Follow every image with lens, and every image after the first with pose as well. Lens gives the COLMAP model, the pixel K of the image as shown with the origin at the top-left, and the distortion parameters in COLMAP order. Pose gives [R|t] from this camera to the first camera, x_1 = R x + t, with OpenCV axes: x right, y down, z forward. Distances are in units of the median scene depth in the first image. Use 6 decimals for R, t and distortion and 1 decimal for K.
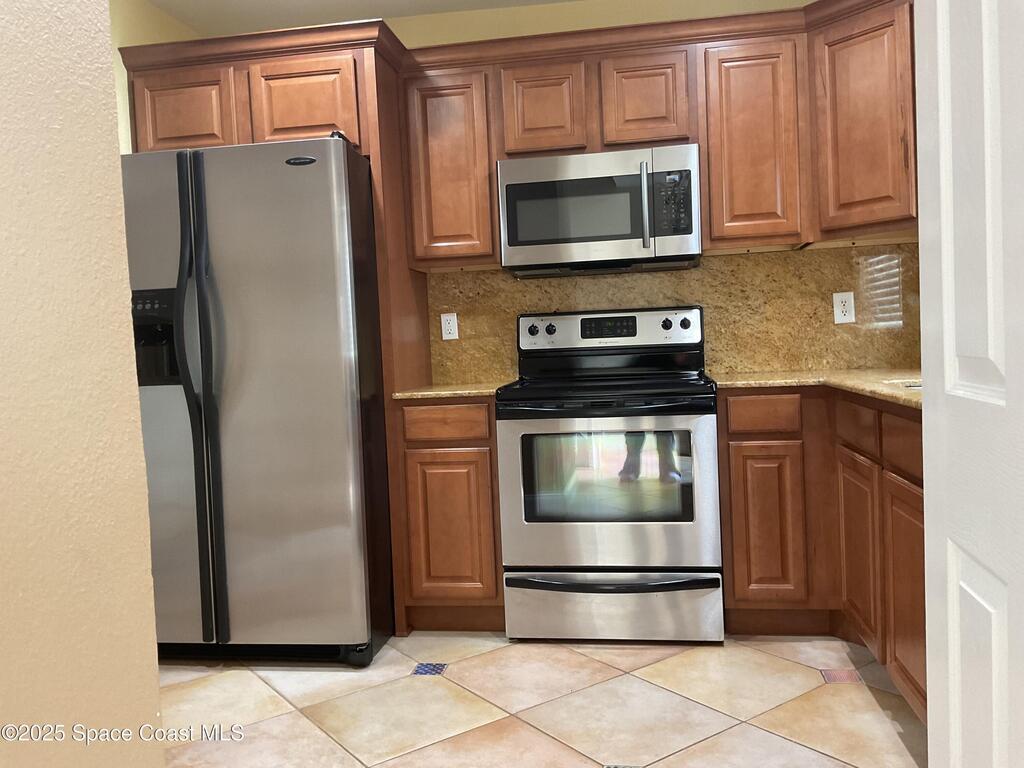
lens RADIAL K [[855.8, 0, 512.0], [0, 855.8, 384.0], [0, 0, 1]] dist [0.131155, -0.254328]
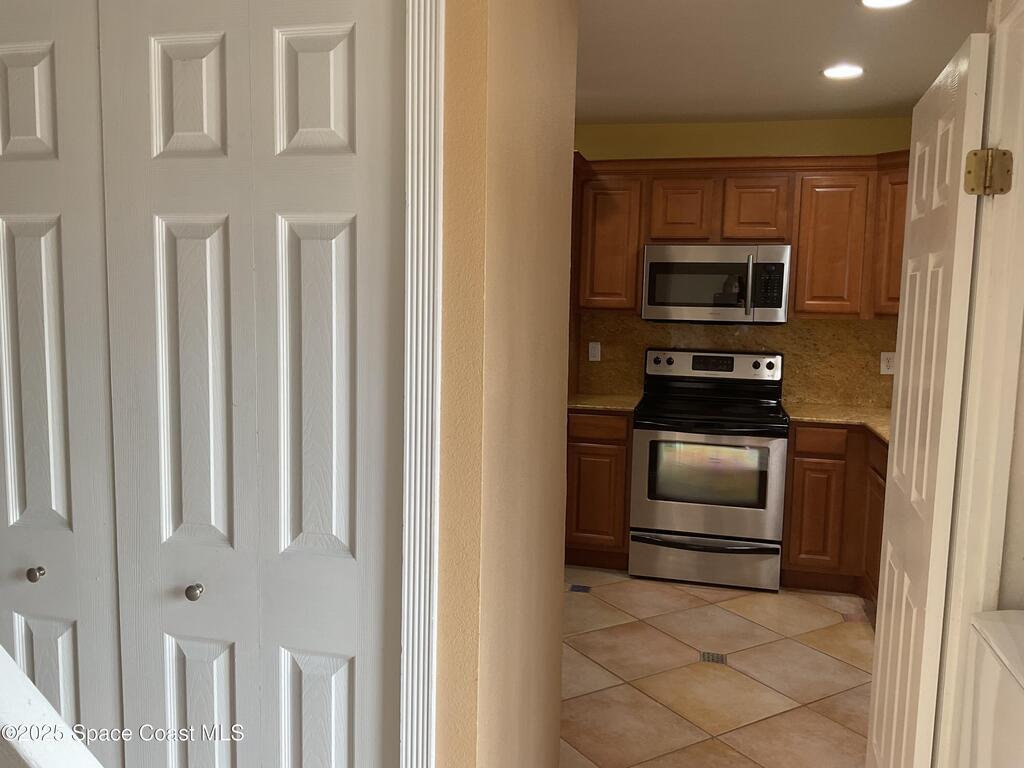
lens RADIAL K [[855.8, 0, 512.0], [0, 855.8, 384.0], [0, 0, 1]] dist [0.131155, -0.254328]
pose [[0.994652, 0.075952, -0.069985, -0.123499], [-0.071980, 0.995740, 0.057620, -0.100340], [0.074064, -0.052274, 0.995883, -0.460064]]
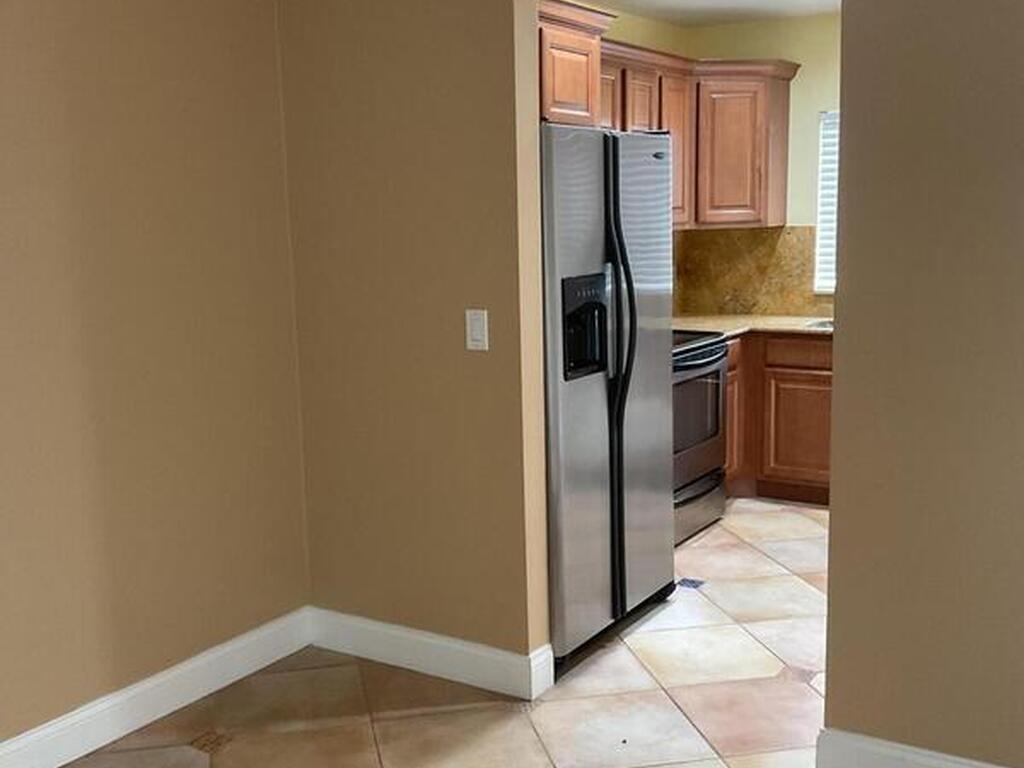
lens RADIAL K [[1122.8, 0, 512.0], [0, 1122.8, 384.0], [0, 0, 1]] dist [0.138451, -0.311152]
pose [[0.390487, -0.104415, 0.914668, -1.477366], [0.044709, 0.994526, 0.094444, -0.102396], [-0.919522, 0.004015, 0.393018, 0.550620]]
